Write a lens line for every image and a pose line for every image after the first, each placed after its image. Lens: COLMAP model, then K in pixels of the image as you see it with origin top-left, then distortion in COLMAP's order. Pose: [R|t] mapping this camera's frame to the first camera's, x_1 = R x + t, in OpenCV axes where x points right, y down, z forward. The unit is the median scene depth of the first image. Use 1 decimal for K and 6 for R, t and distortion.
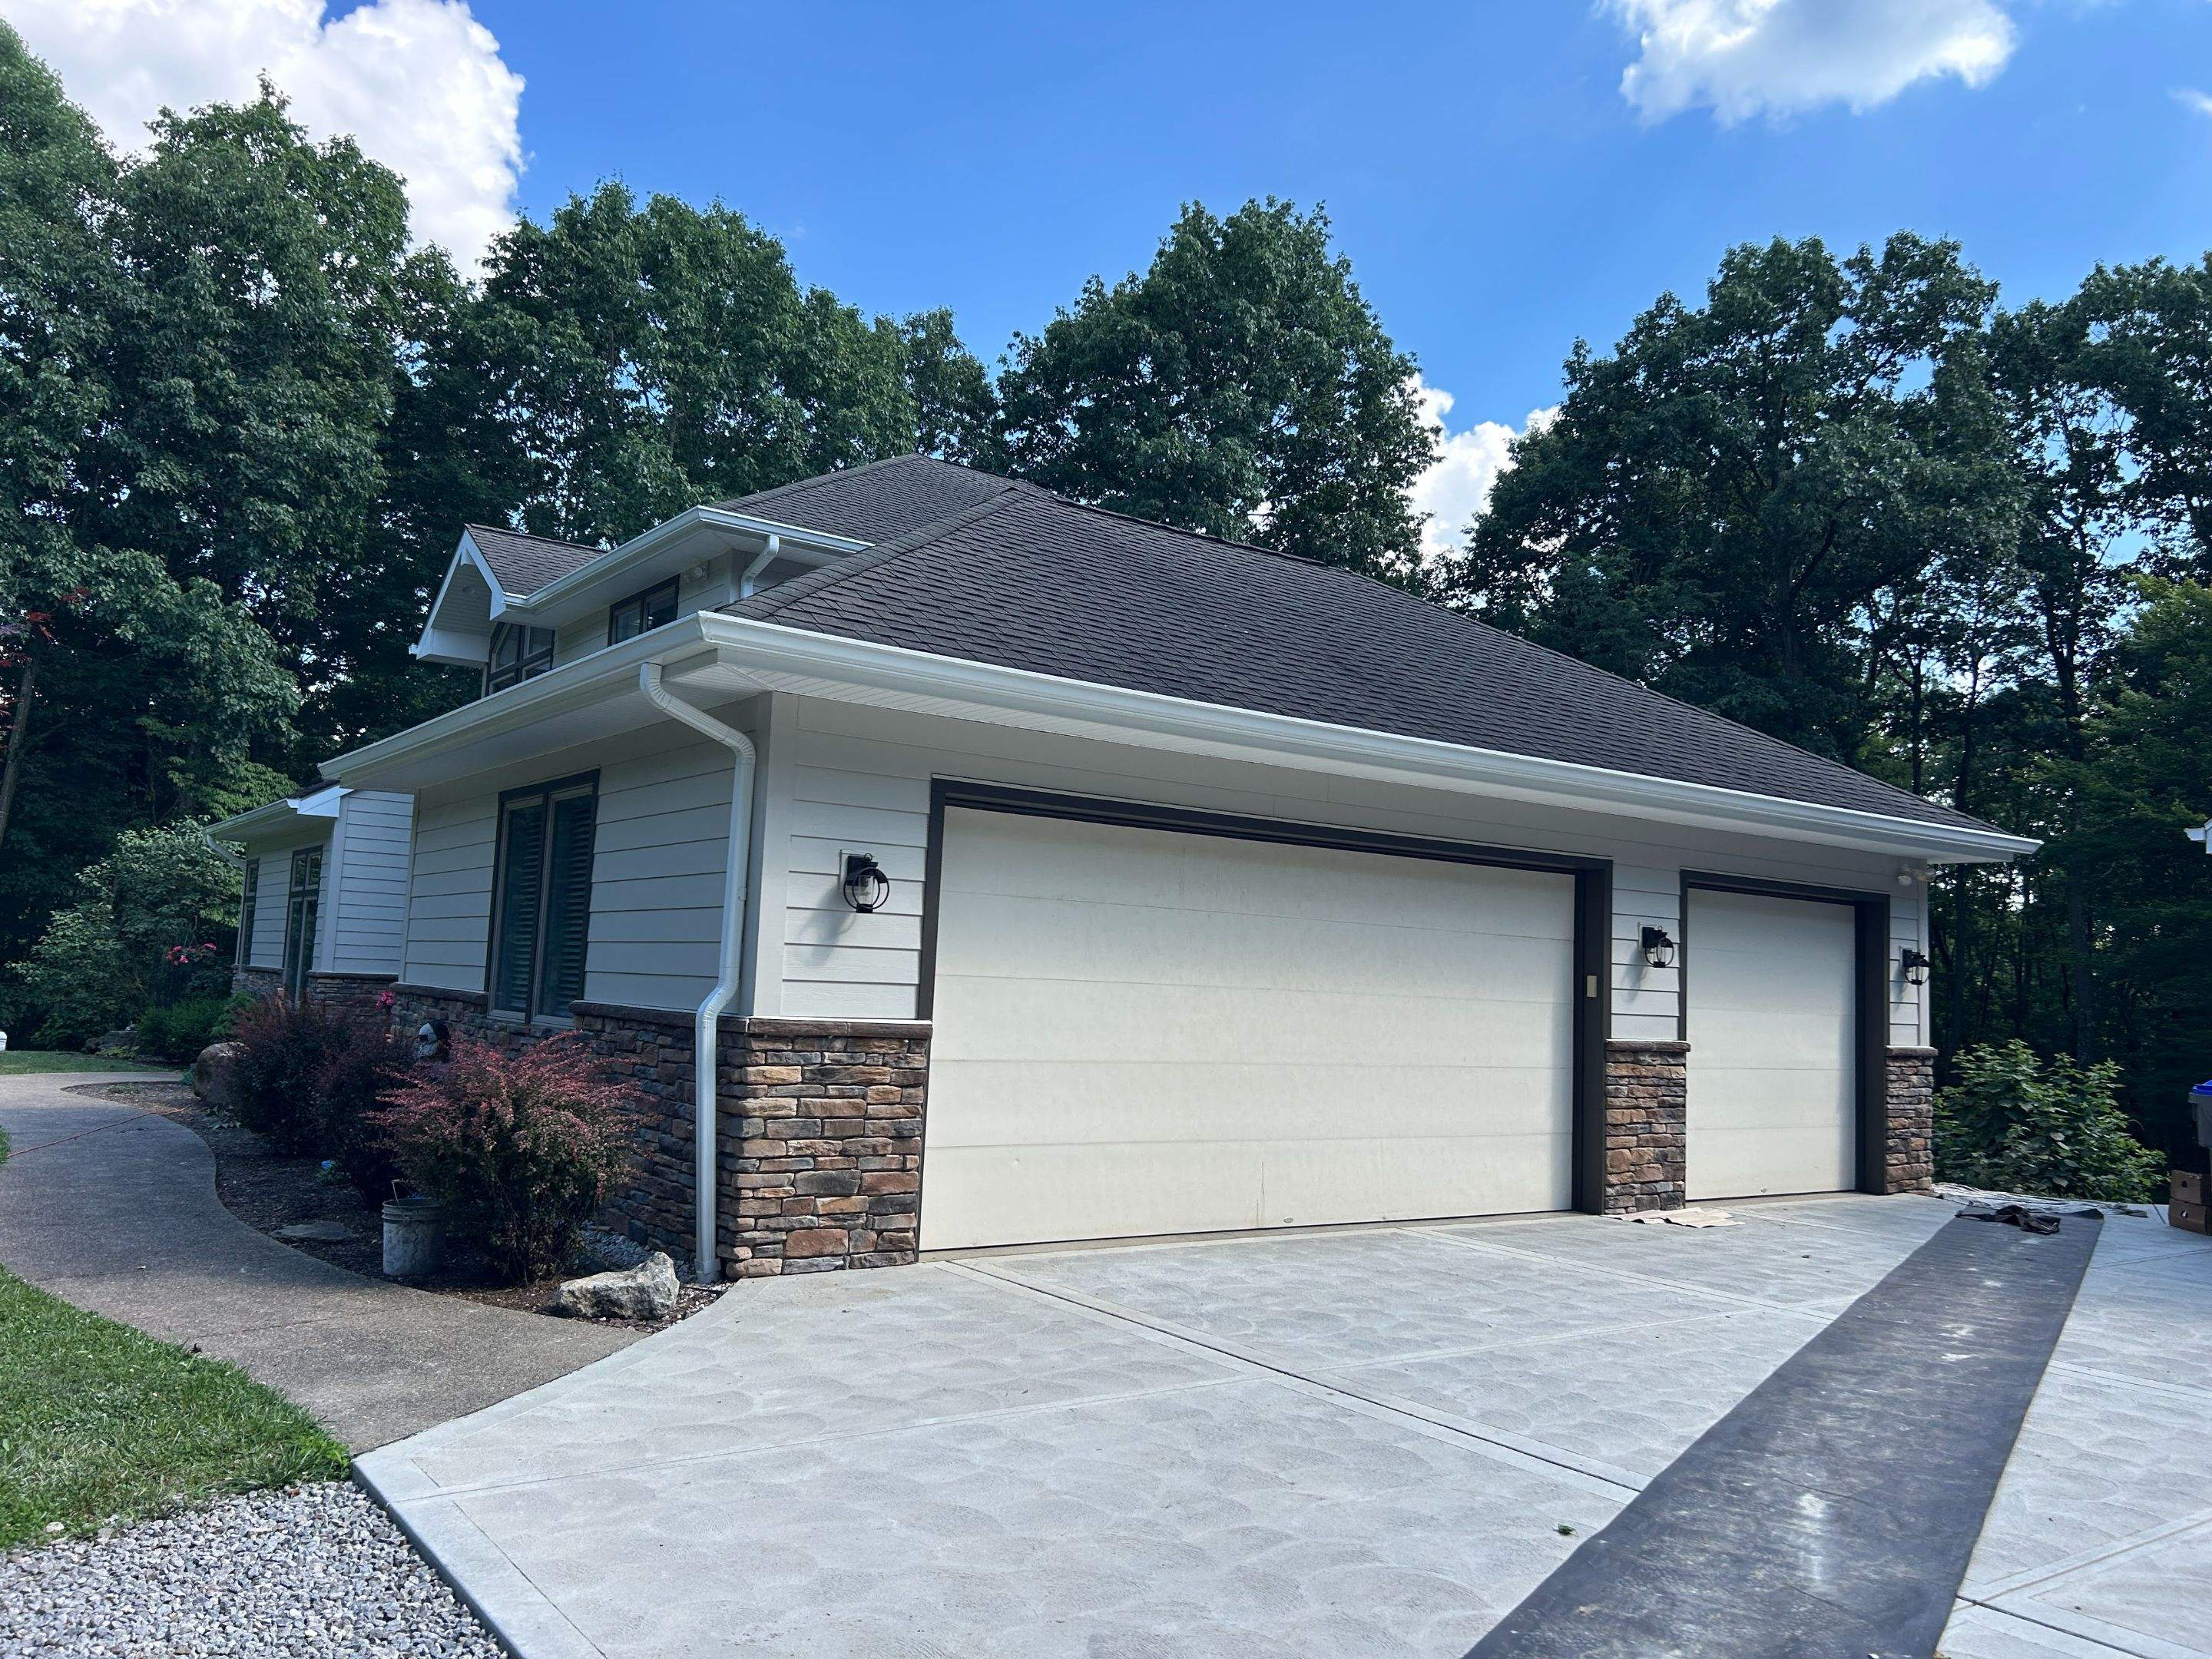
lens RADIAL K [[1677.9, 0, 1092.5], [0, 1677.9, 795.3], [0, 0, 1]] dist [0.011624, -0.010311]
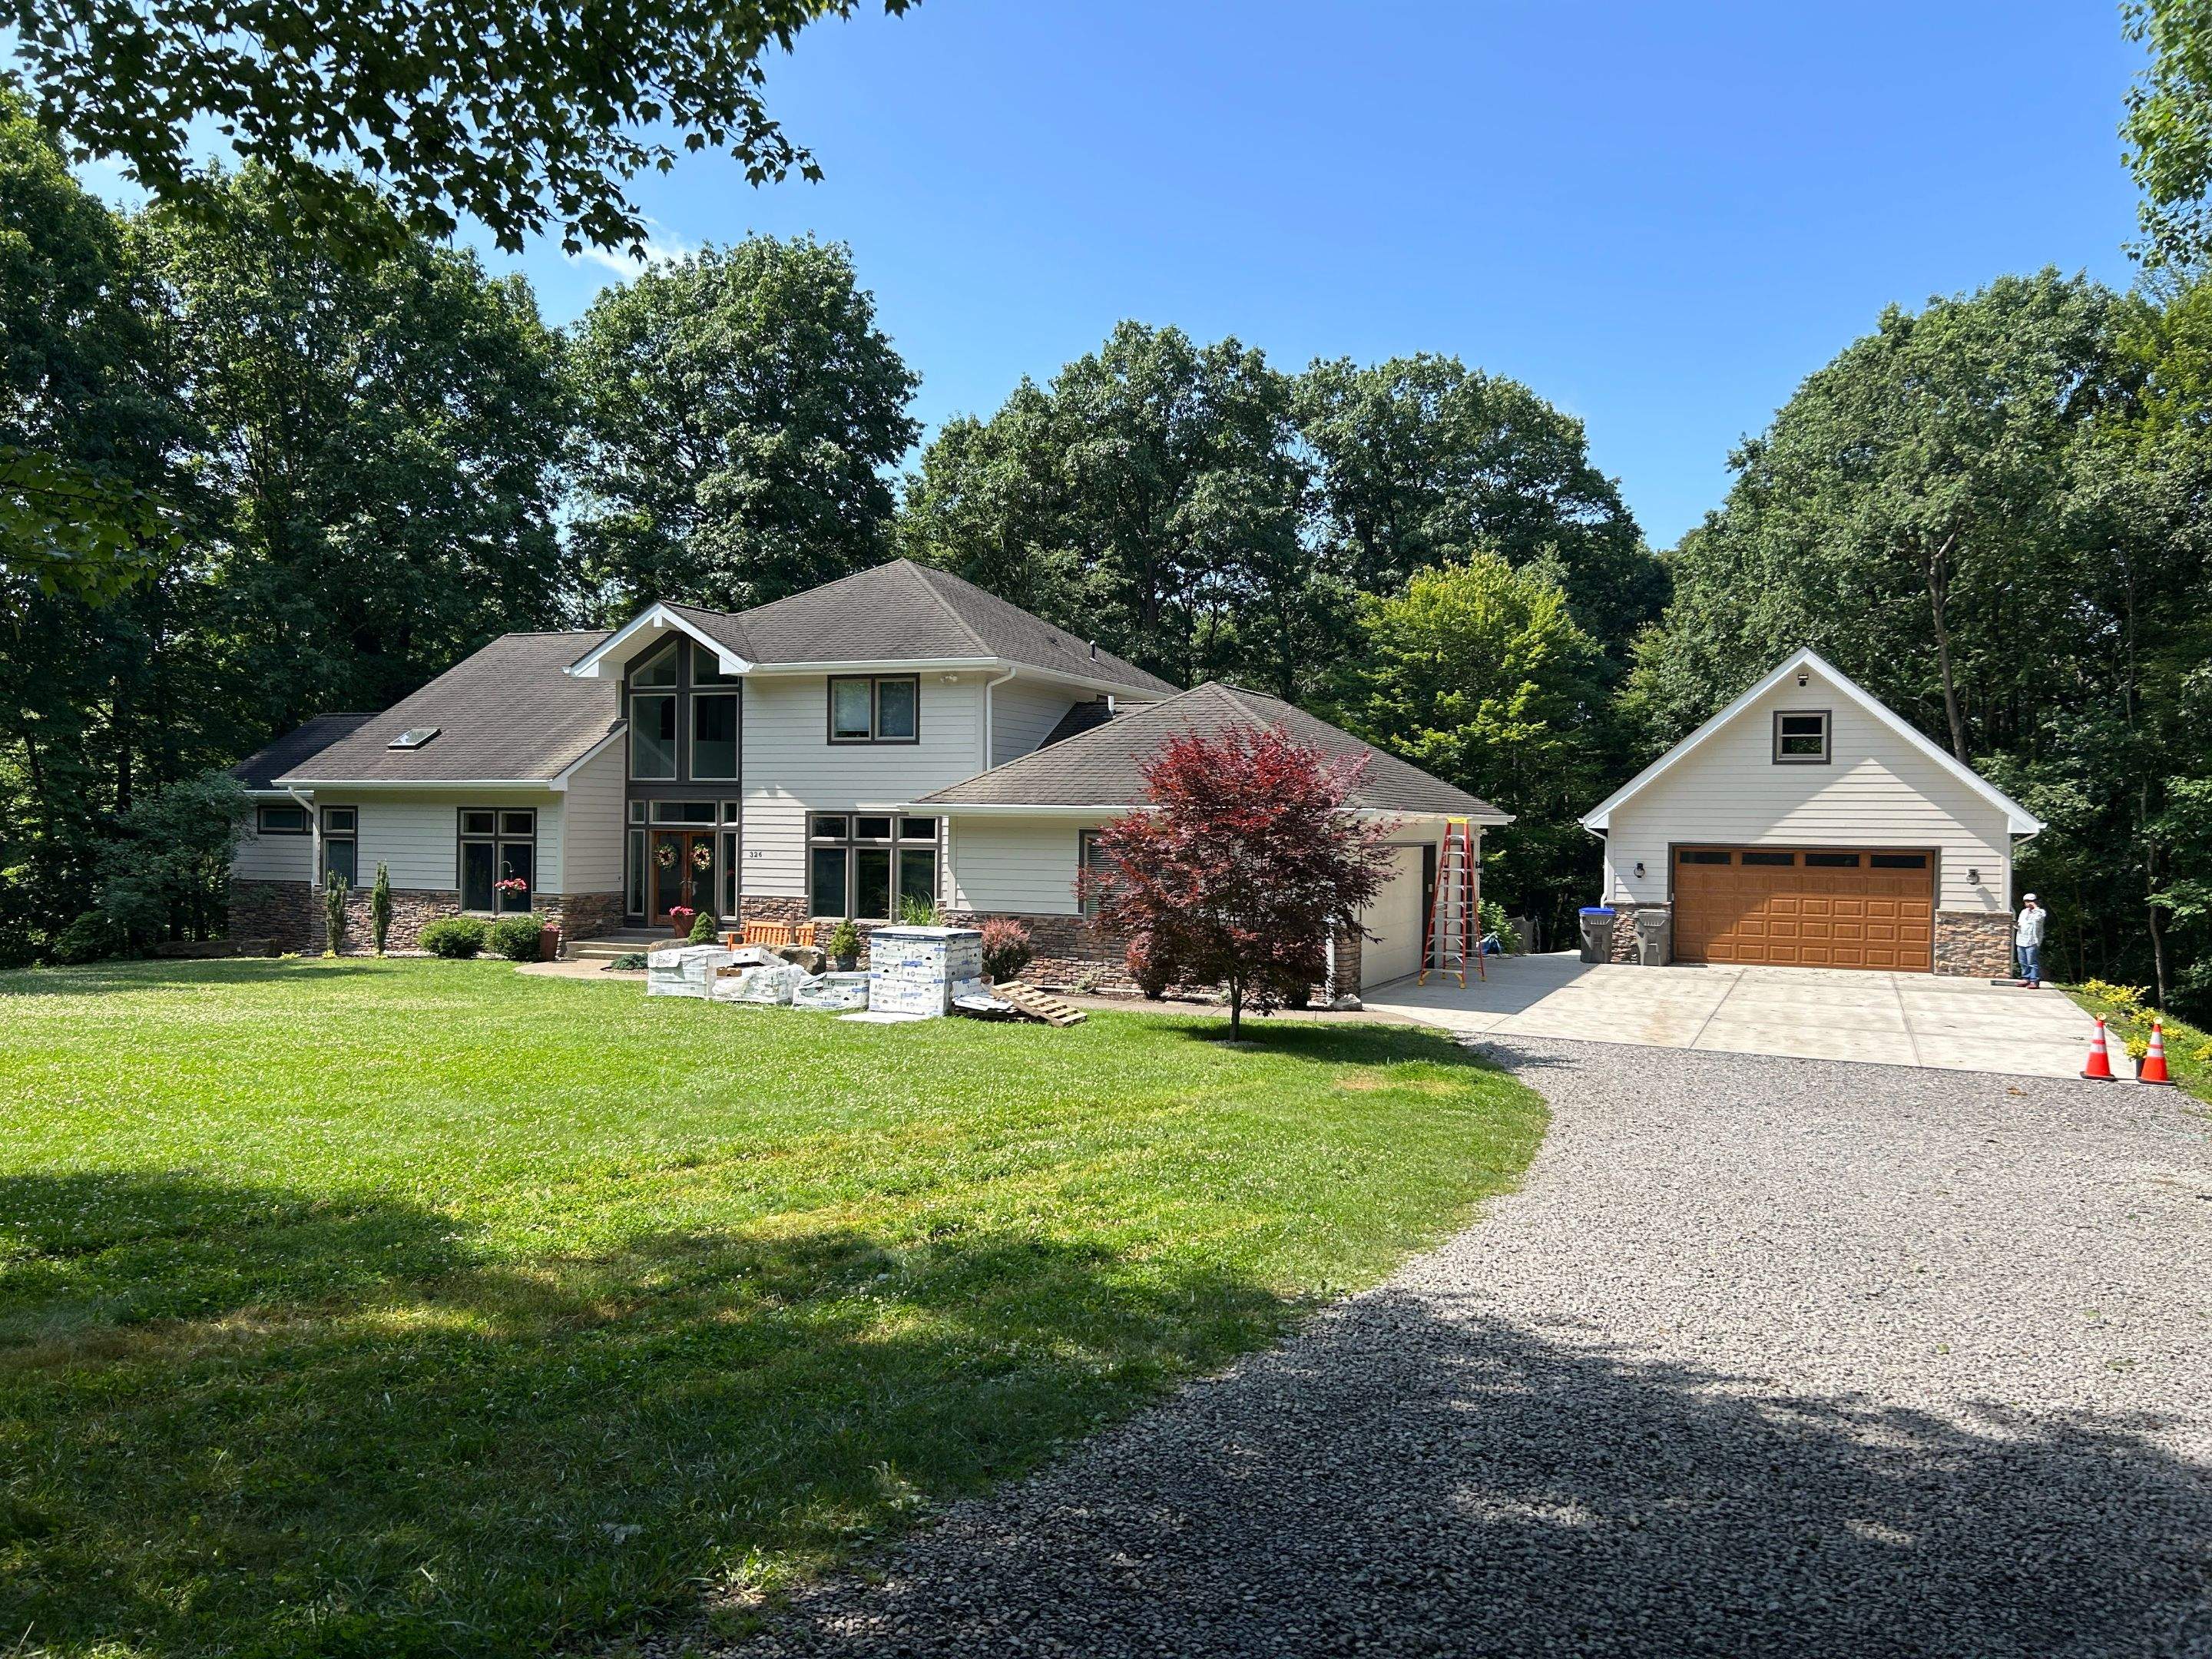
lens RADIAL K [[1647.7, 0, 1106.0], [0, 1647.7, 829.5], [0, 0, 1]] dist [0.036443, -0.048941]
pose [[0.854234, -0.032768, 0.518855, -0.403236], [-0.037893, 0.991433, 0.124999, -0.078366], [-0.518505, -0.126439, 0.845674, -0.252469]]
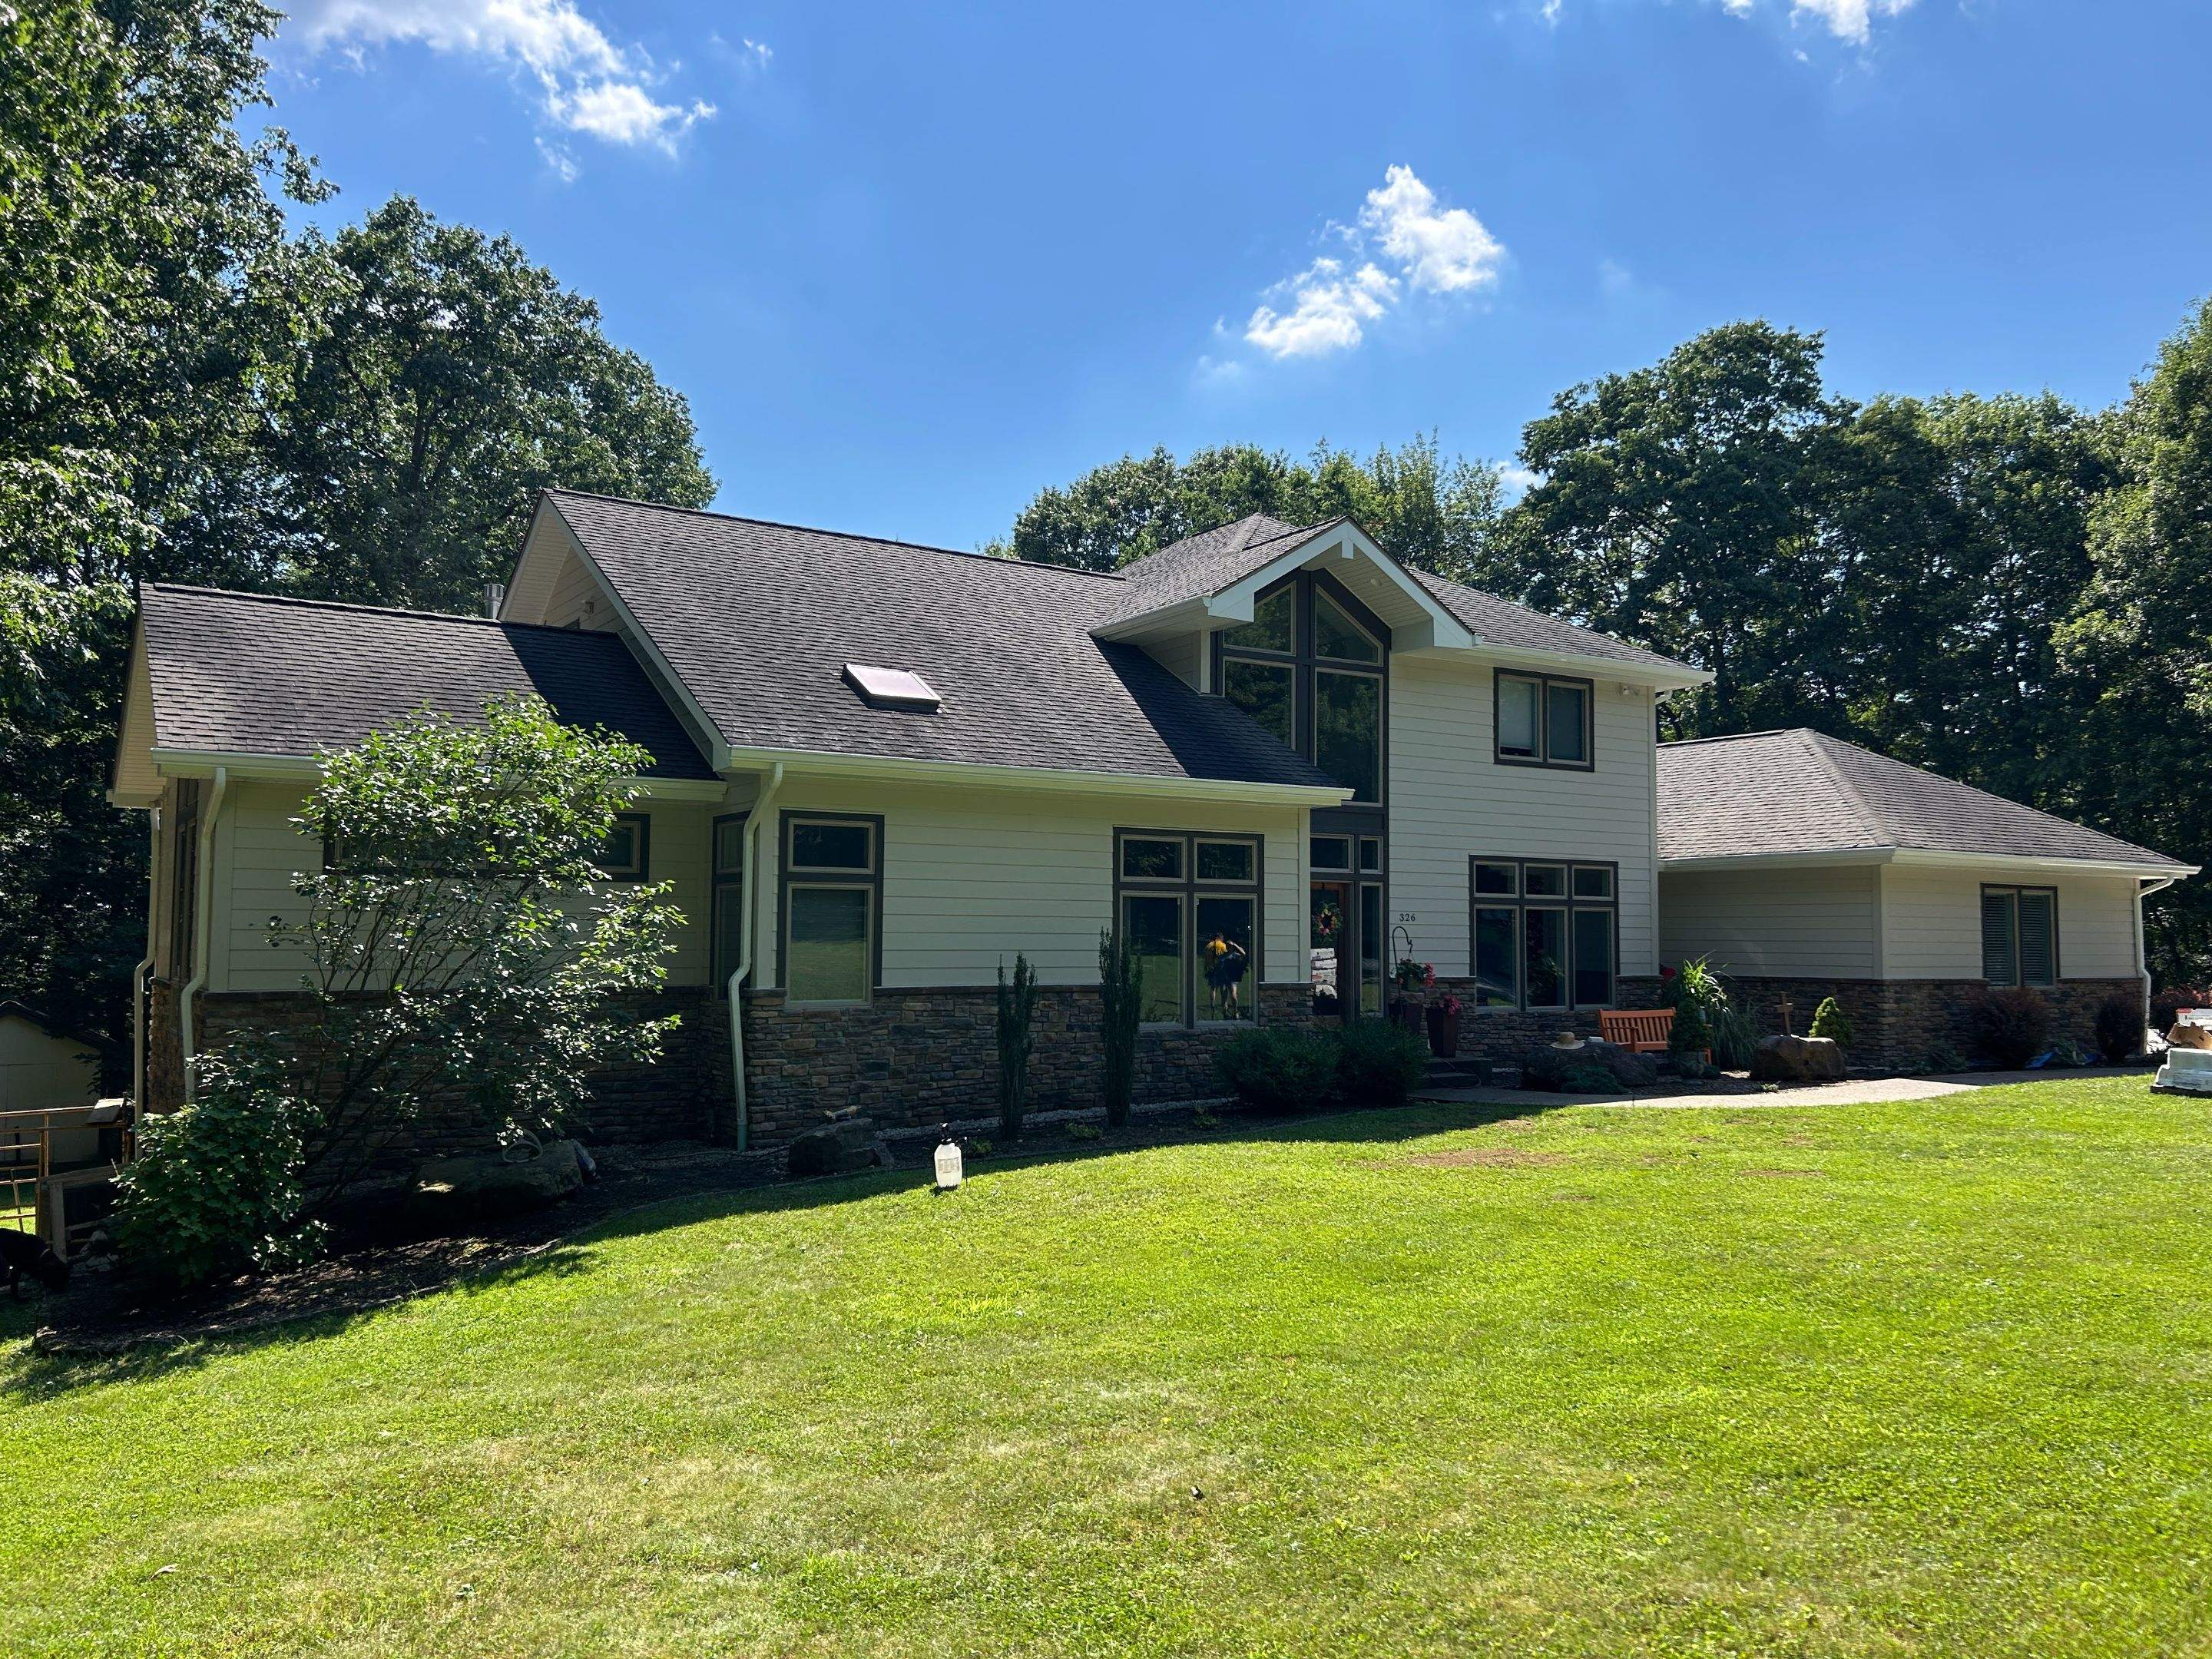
lens RADIAL K [[1658.4, 0, 1095.1], [0, 1658.4, 824.3], [0, 0, 1]] dist [0.056551, -0.077782]
pose [[0.050073, 0.026704, 0.998388, -0.662242], [-0.120948, 0.992448, -0.020479, 0.026642], [-0.991395, -0.119728, 0.052925, 0.536563]]
